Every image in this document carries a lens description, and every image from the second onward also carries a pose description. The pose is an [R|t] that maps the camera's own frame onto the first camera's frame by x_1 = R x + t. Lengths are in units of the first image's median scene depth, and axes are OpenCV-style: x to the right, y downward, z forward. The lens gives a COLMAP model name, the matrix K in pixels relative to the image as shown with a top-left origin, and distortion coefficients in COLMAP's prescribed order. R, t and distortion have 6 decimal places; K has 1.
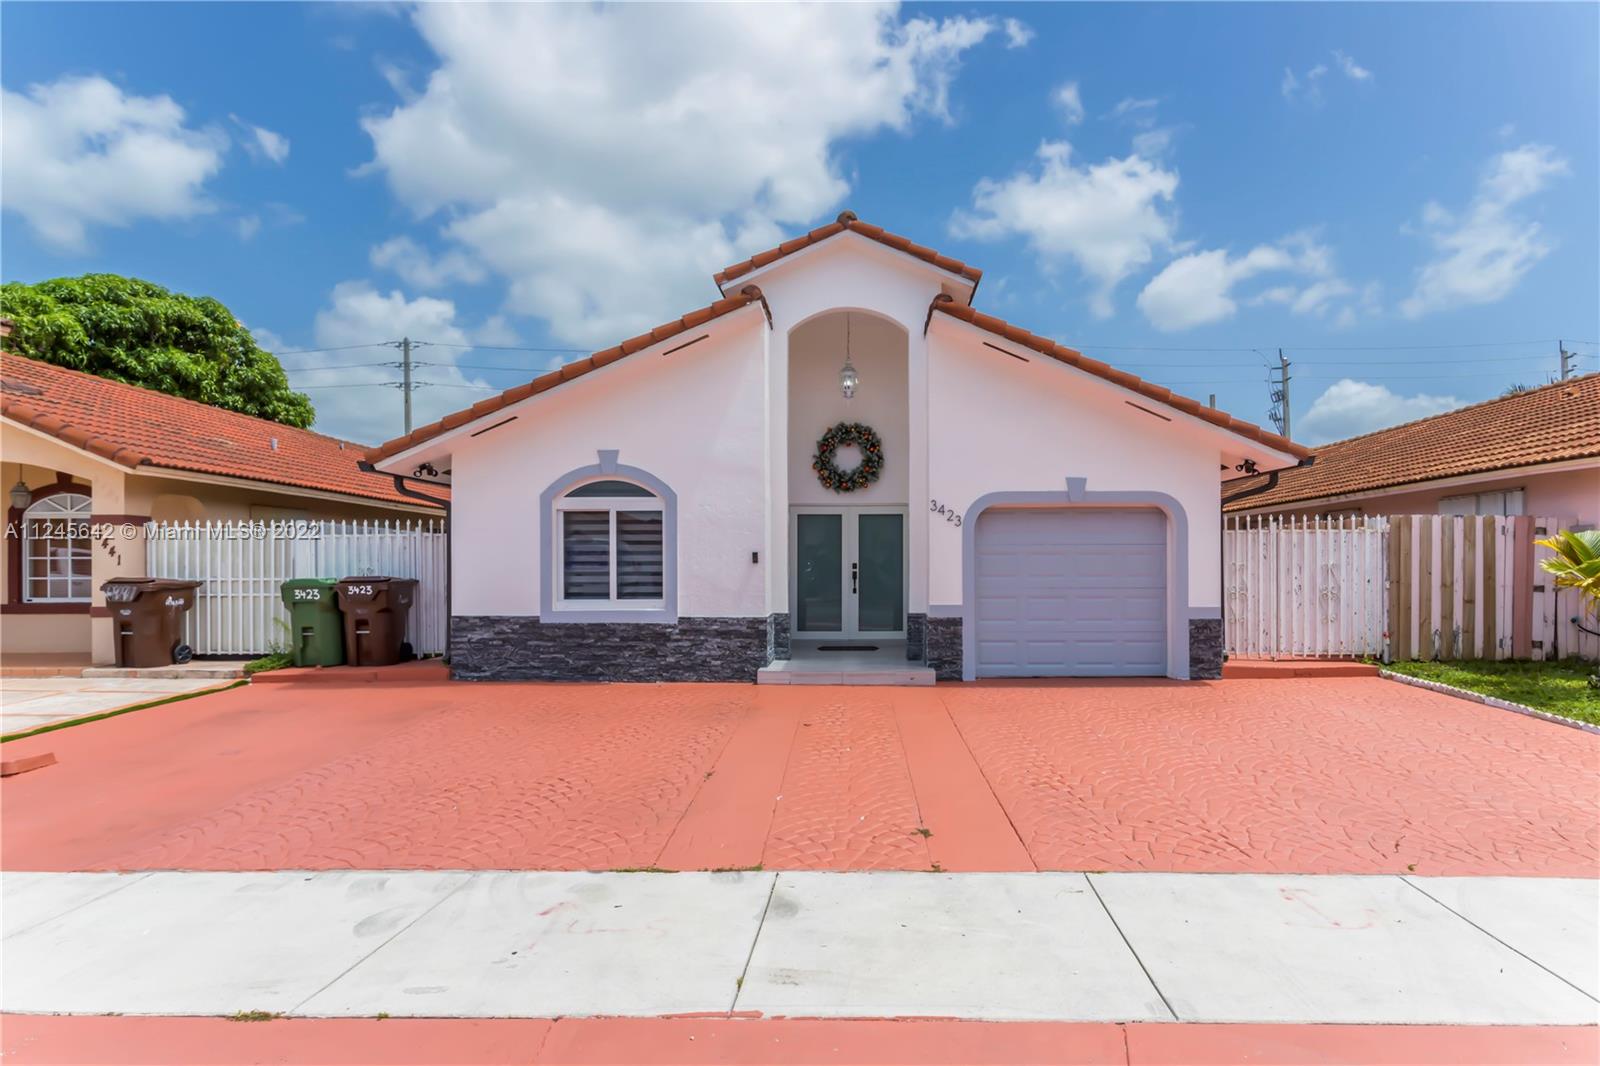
lens RADIAL K [[897.6, 0, 801.6], [0, 897.6, 564.5], [0, 0, 1]] dist [0.000361, -0.000746]
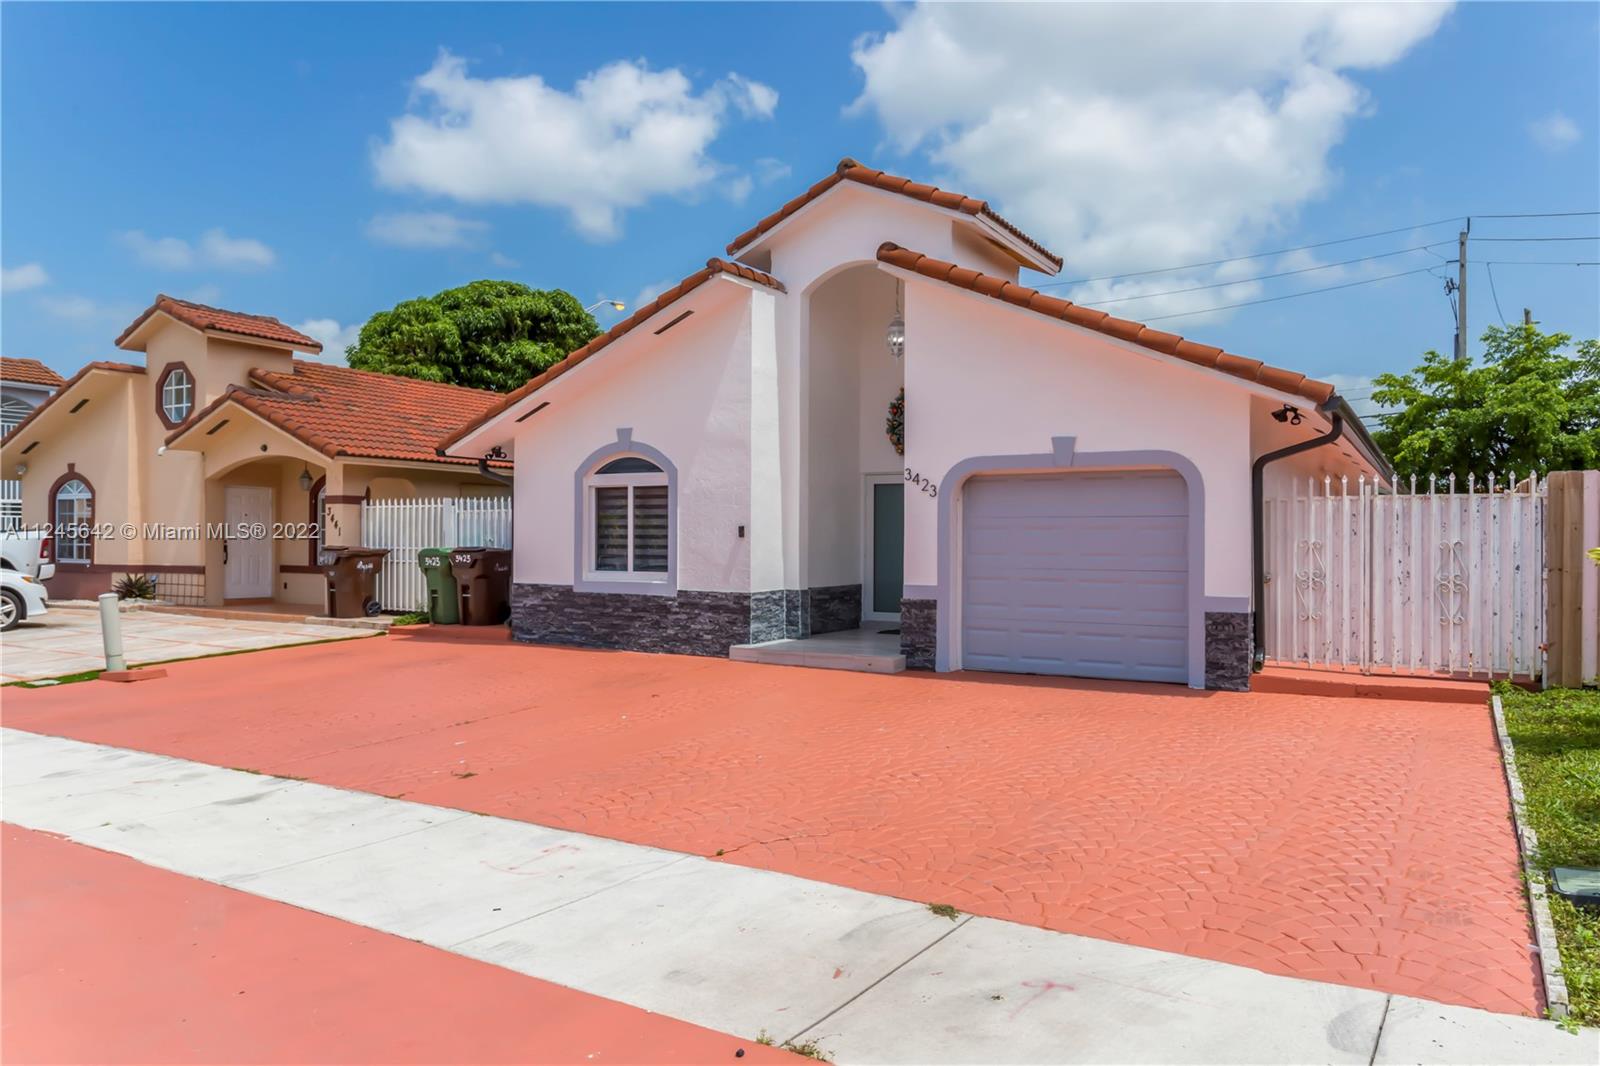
lens RADIAL K [[1131.3, 0, 800.0], [0, 1131.3, 533.0], [0, 0, 1]] dist [0.000712, 0.001948]
pose [[0.859650, 0.003623, -0.510870, 0.623208], [-0.008394, 0.999940, -0.007033, 0.002010], [0.510814, 0.010334, 0.859629, -0.027144]]
